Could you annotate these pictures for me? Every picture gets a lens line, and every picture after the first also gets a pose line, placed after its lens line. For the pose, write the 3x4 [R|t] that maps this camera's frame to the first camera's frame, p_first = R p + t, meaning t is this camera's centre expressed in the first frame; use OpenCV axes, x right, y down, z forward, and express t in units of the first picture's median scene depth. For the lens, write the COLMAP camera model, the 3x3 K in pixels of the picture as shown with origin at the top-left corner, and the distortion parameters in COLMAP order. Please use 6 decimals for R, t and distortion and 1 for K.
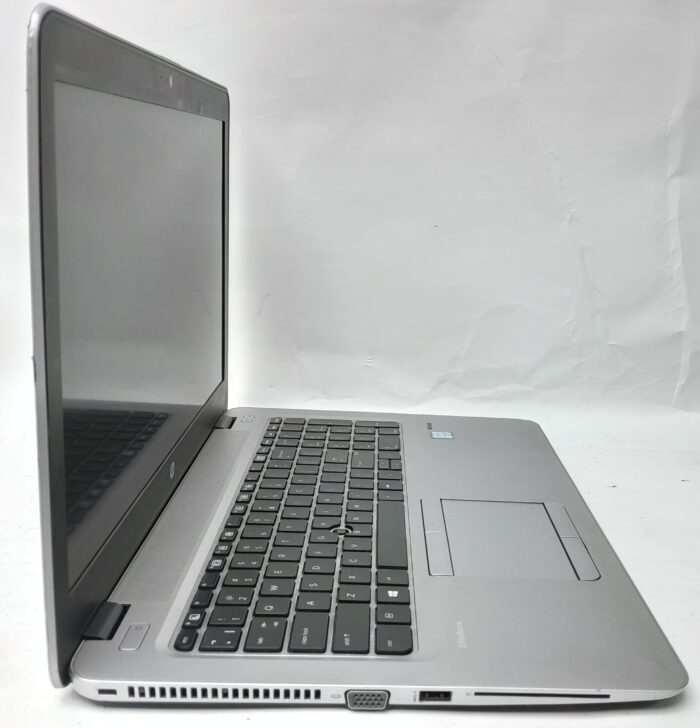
lens RADIAL K [[967.9, 0, 350.0], [0, 967.9, 364.0], [0, 0, 1]] dist [0.007076, -0.003853]
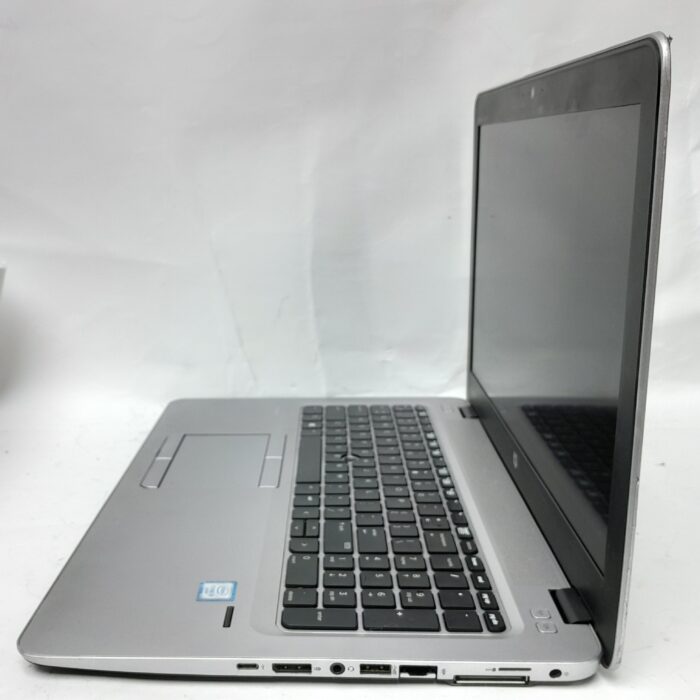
lens RADIAL K [[821.1, 0, 350.0], [0, 821.1, 350.0], [0, 0, 1]] dist [0.001786, -0.003499]
pose [[-0.997032, -0.038134, -0.066881, 0.060394], [-0.063526, 0.898250, 0.434868, -0.367217], [0.043493, 0.437826, -0.898007, 1.697808]]
